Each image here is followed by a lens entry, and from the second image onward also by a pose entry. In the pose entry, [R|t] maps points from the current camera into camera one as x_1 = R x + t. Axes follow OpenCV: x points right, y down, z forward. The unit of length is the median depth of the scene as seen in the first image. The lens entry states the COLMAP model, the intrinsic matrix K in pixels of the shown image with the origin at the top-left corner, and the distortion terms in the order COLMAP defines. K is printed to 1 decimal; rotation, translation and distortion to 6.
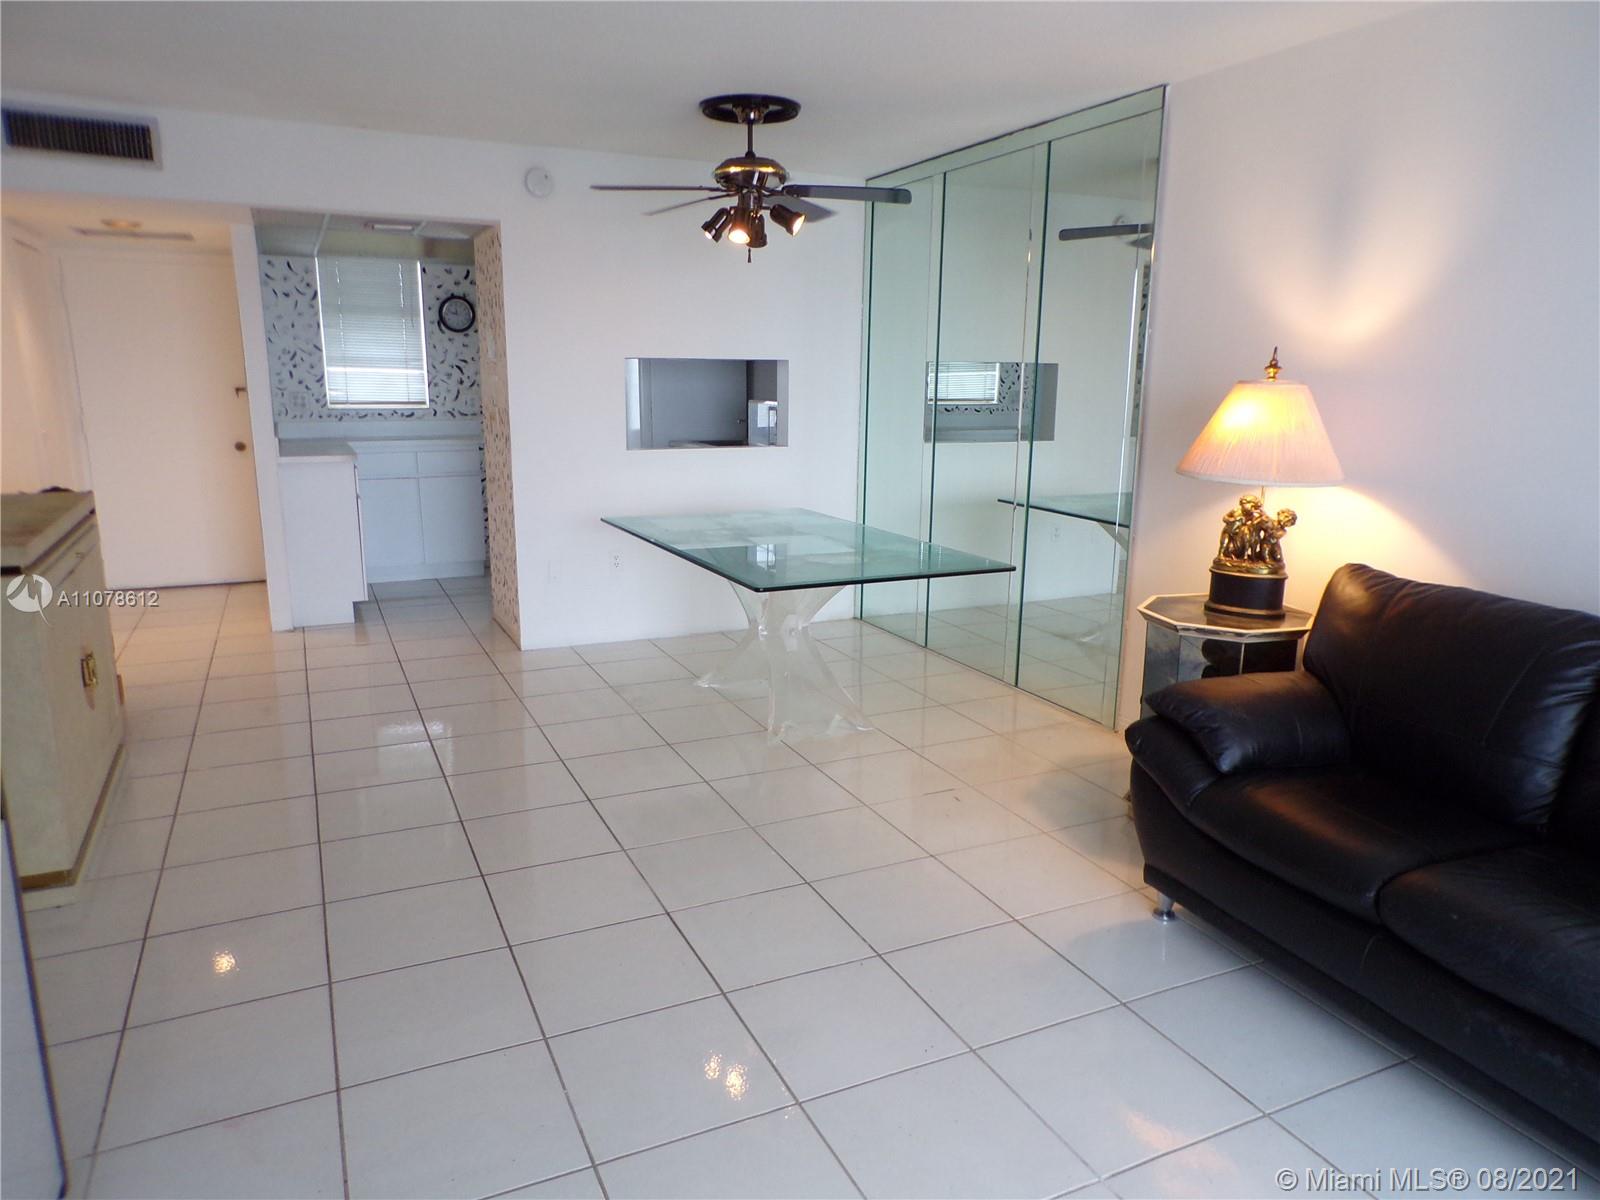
lens RADIAL K [[1076.2, 0, 800.8], [0, 1076.2, 610.8], [0, 0, 1]] dist [-0.007553, 0.012849]
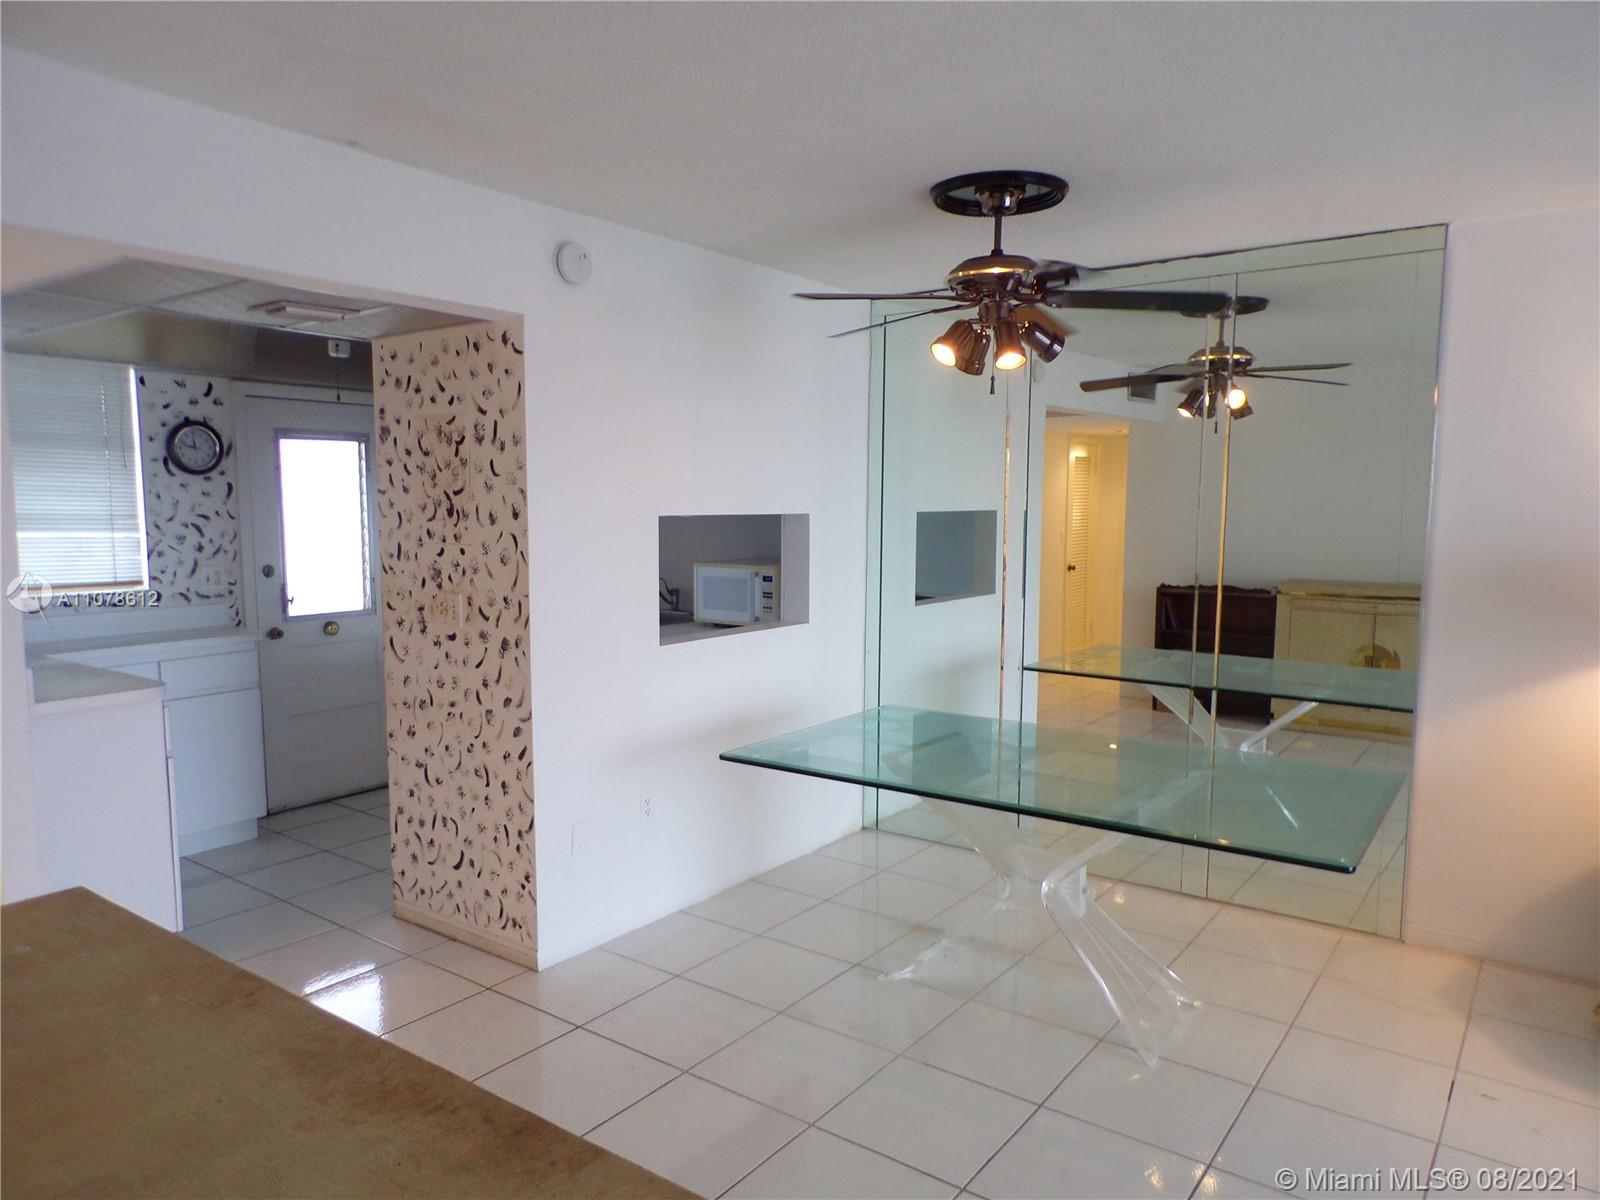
lens RADIAL K [[1079.9, 0, 804.2], [0, 1079.9, 609.3], [0, 0, 1]] dist [-0.001271, 0.003742]
pose [[0.878449, -0.058459, 0.474246, -0.340066], [0.113767, 0.989535, -0.088754, -0.083107], [-0.464094, 0.131920, 0.875907, 0.281372]]
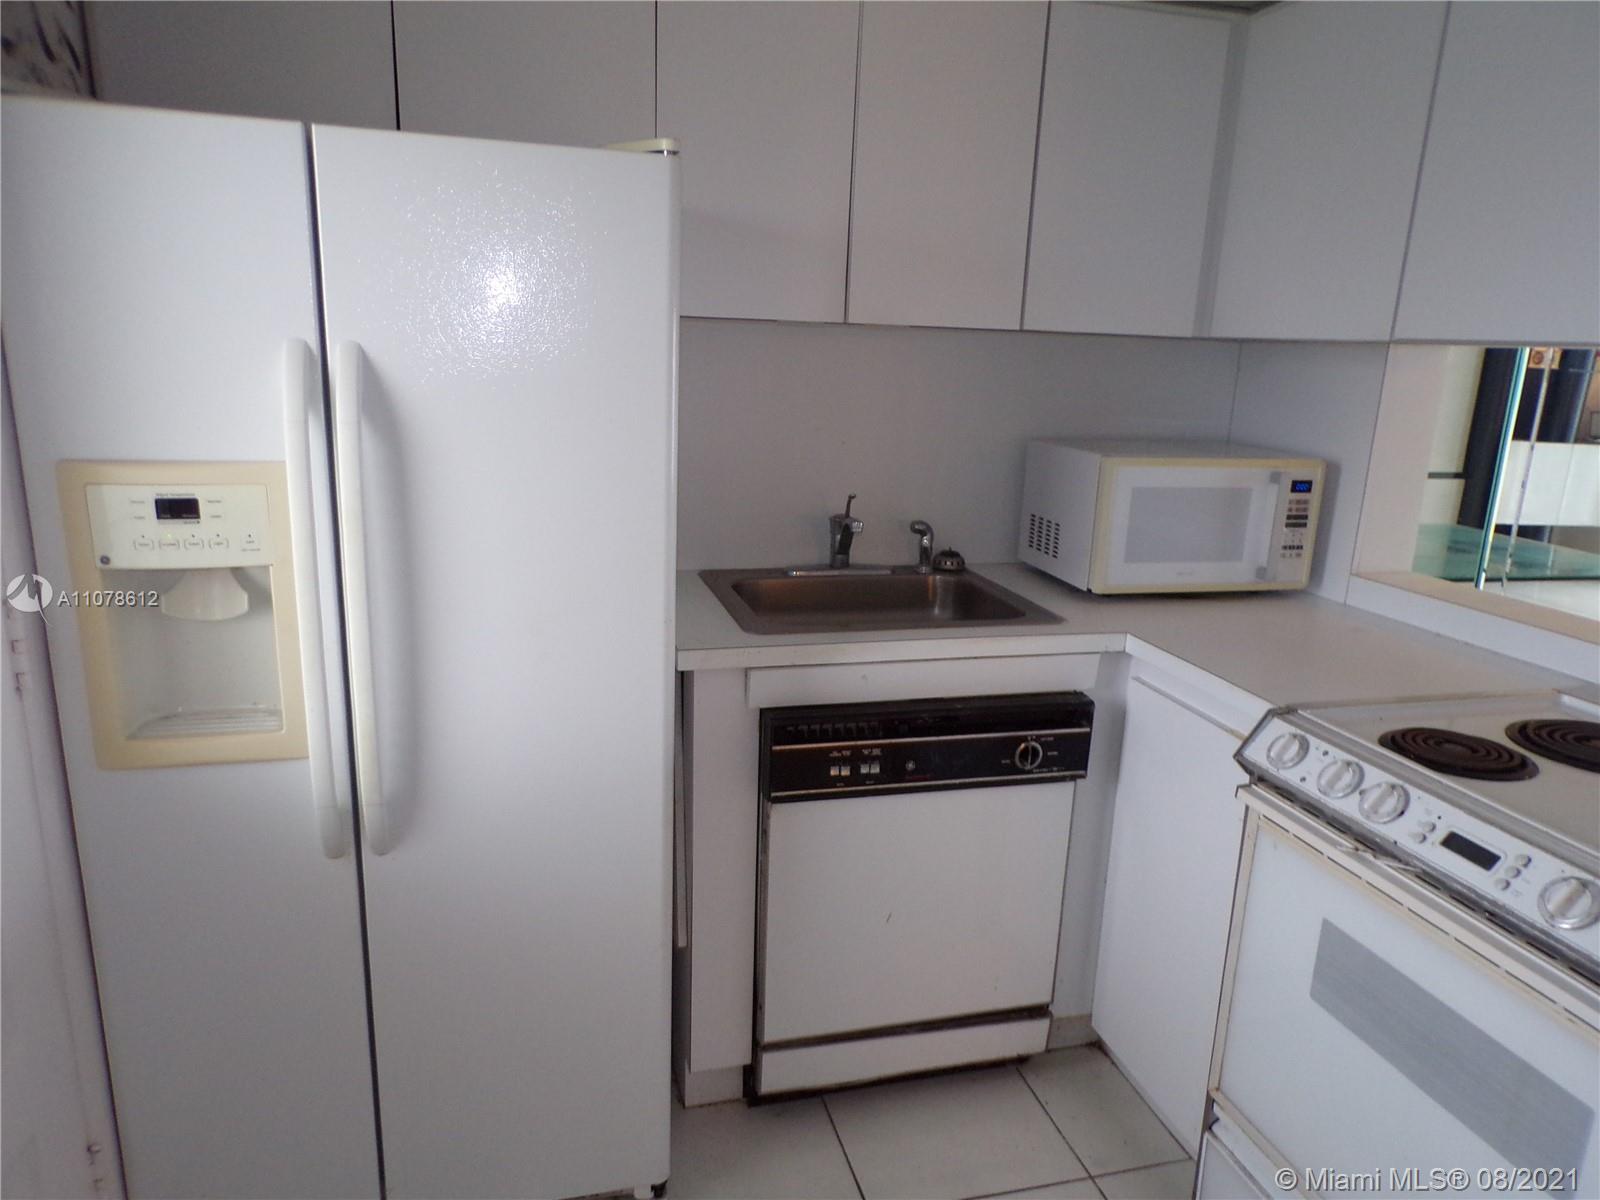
lens RADIAL K [[1071.8, 0, 800.7], [0, 1071.8, 609.4], [0, 0, 1]] dist [-0.002920, 0.002546]
pose [[0.178792, -0.244090, 0.953128, -0.376451], [0.187695, 0.959408, 0.210490, -0.231947], [-0.965818, 0.141264, 0.217349, 1.000182]]
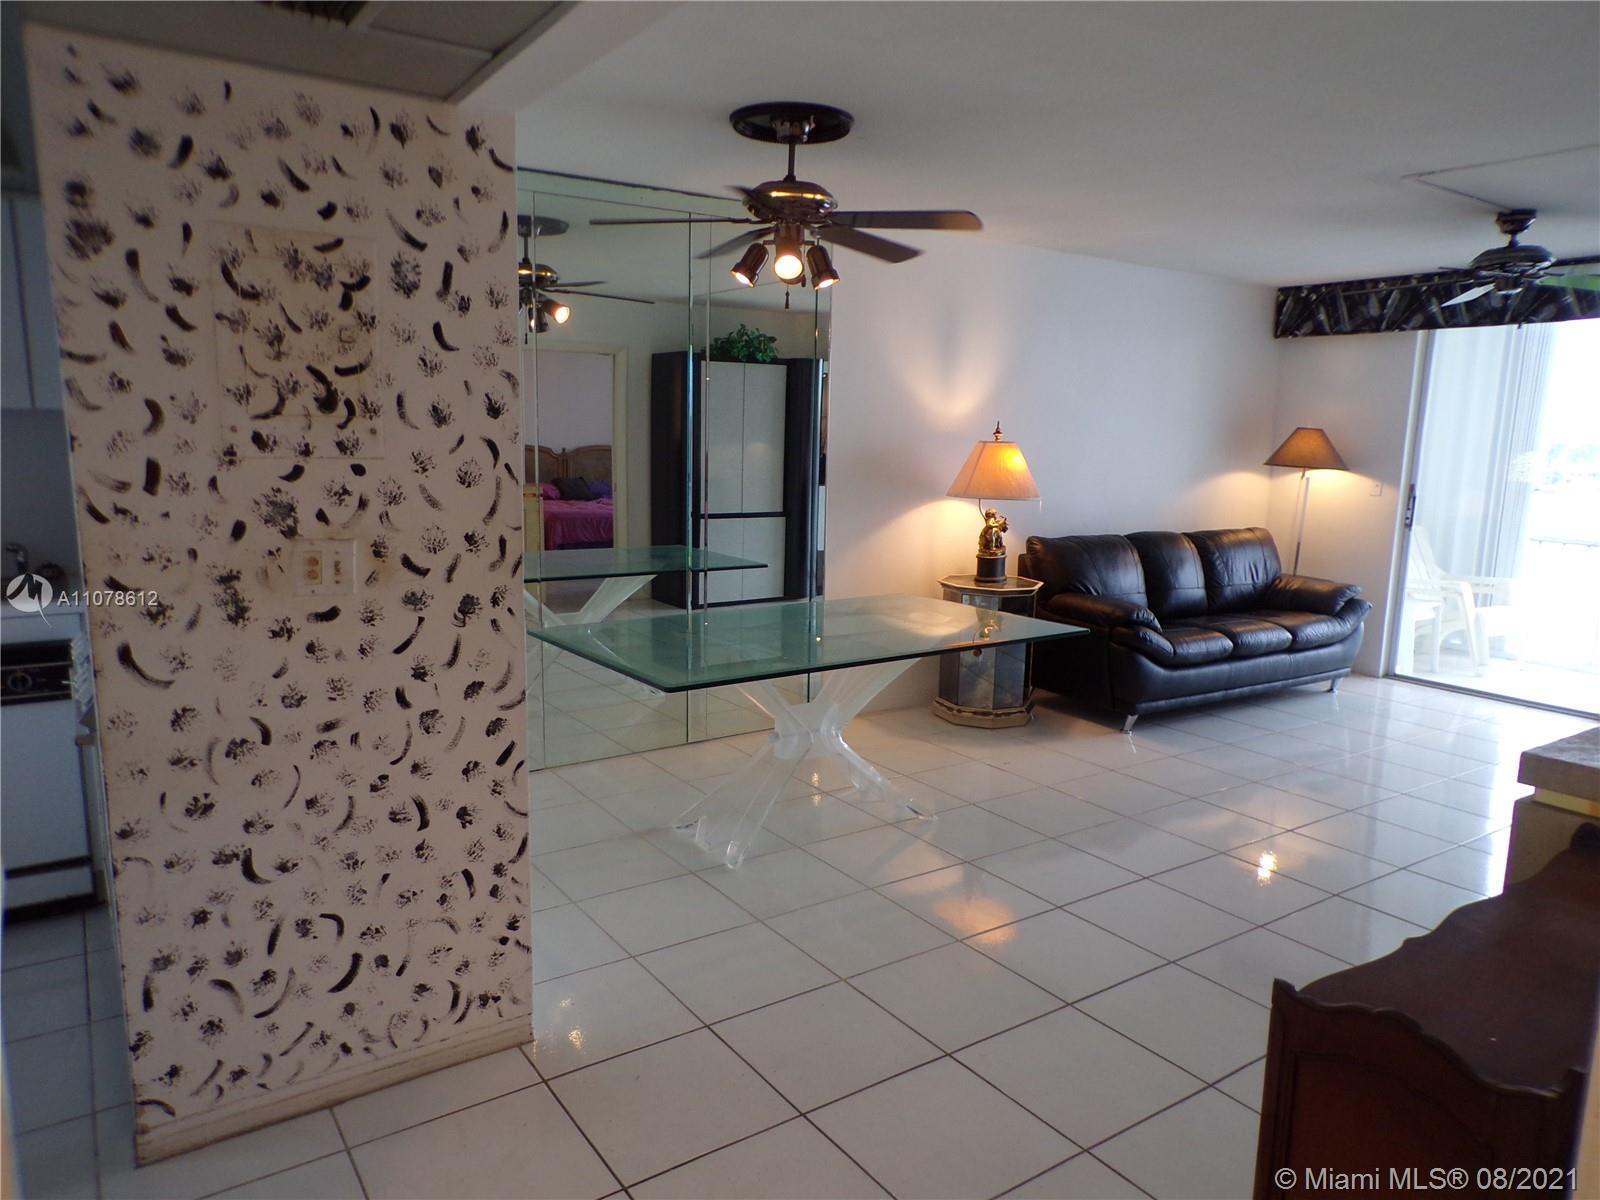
lens RADIAL K [[1081.3, 0, 805.6], [0, 1081.3, 610.1], [0, 0, 1]] dist [-0.005965, 0.017666]
pose [[-0.166176, -0.178586, 0.969790, -0.579586], [0.198364, 0.957306, 0.210277, -0.179456], [-0.965938, 0.227314, -0.123657, 0.744492]]
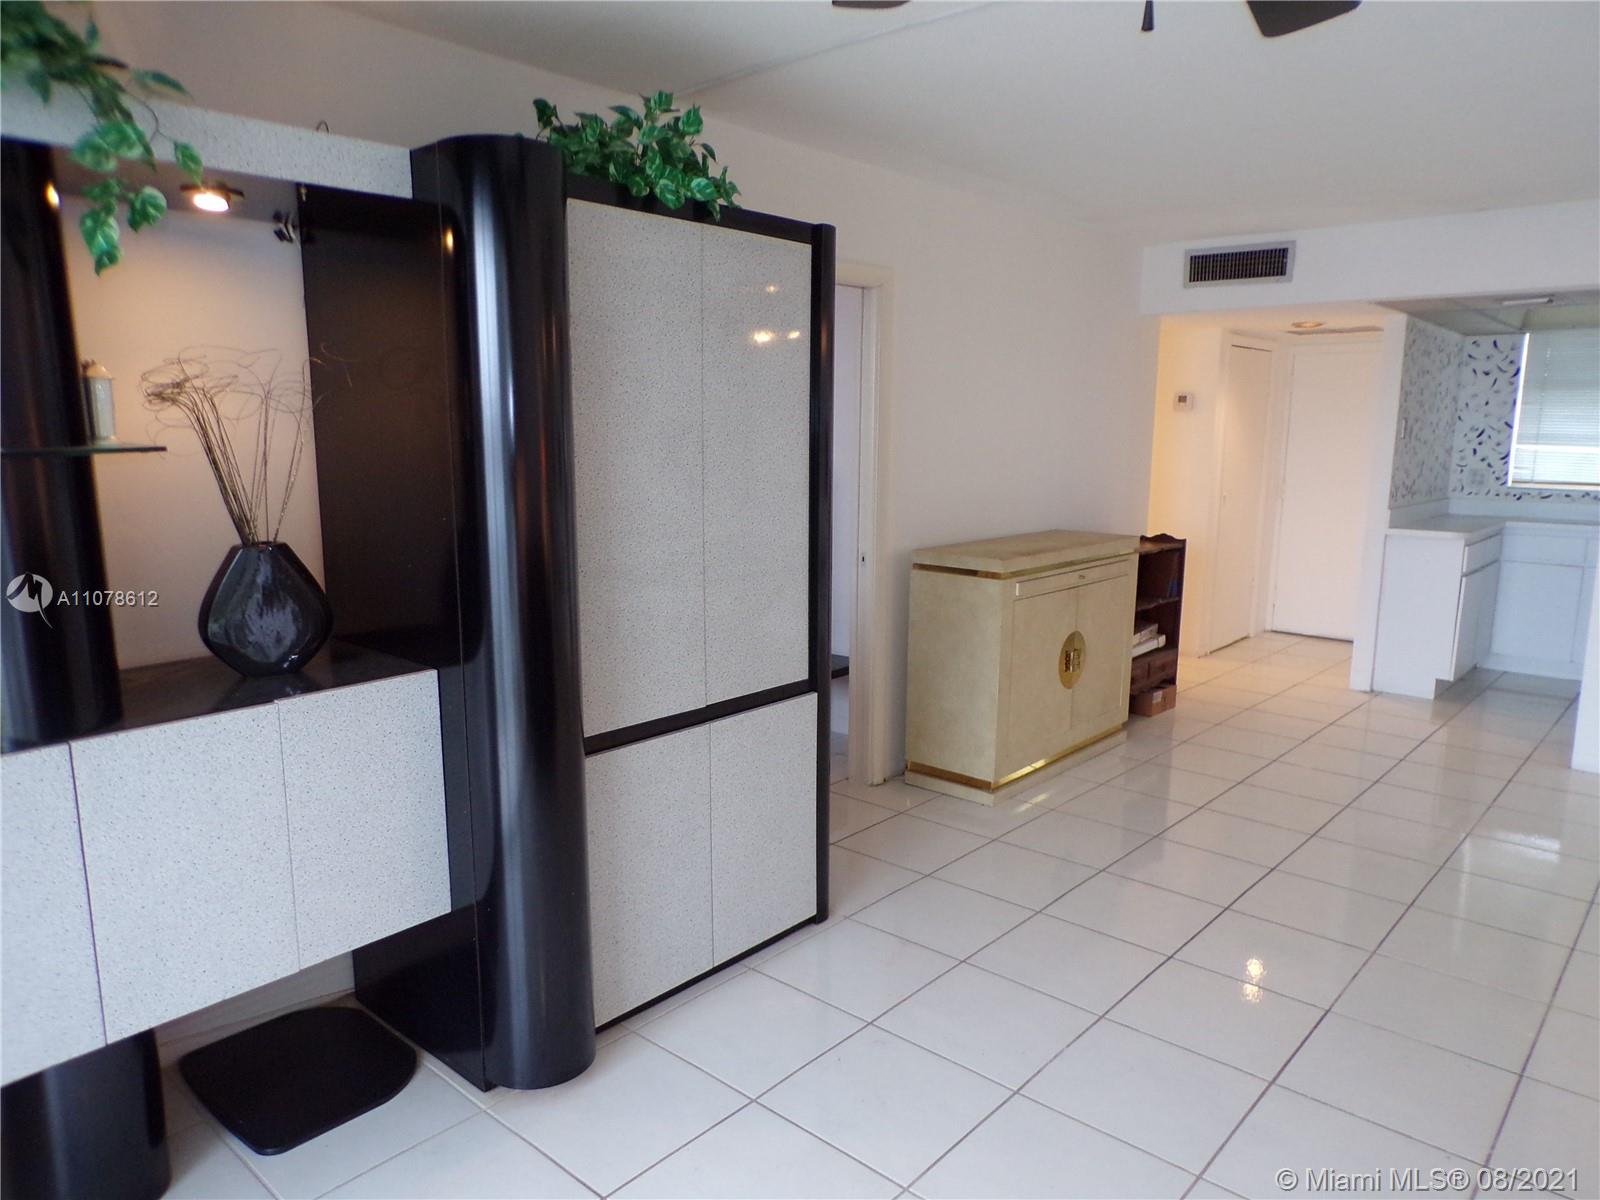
lens RADIAL K [[1071.8, 0, 800.7], [0, 1071.8, 609.4], [0, 0, 1]] dist [-0.002920, 0.002546]
pose [[0.385782, 0.147752, -0.910682, 0.222287], [-0.210017, 0.975242, 0.069259, -0.014504], [0.898368, 0.164540, 0.407261, 0.056674]]
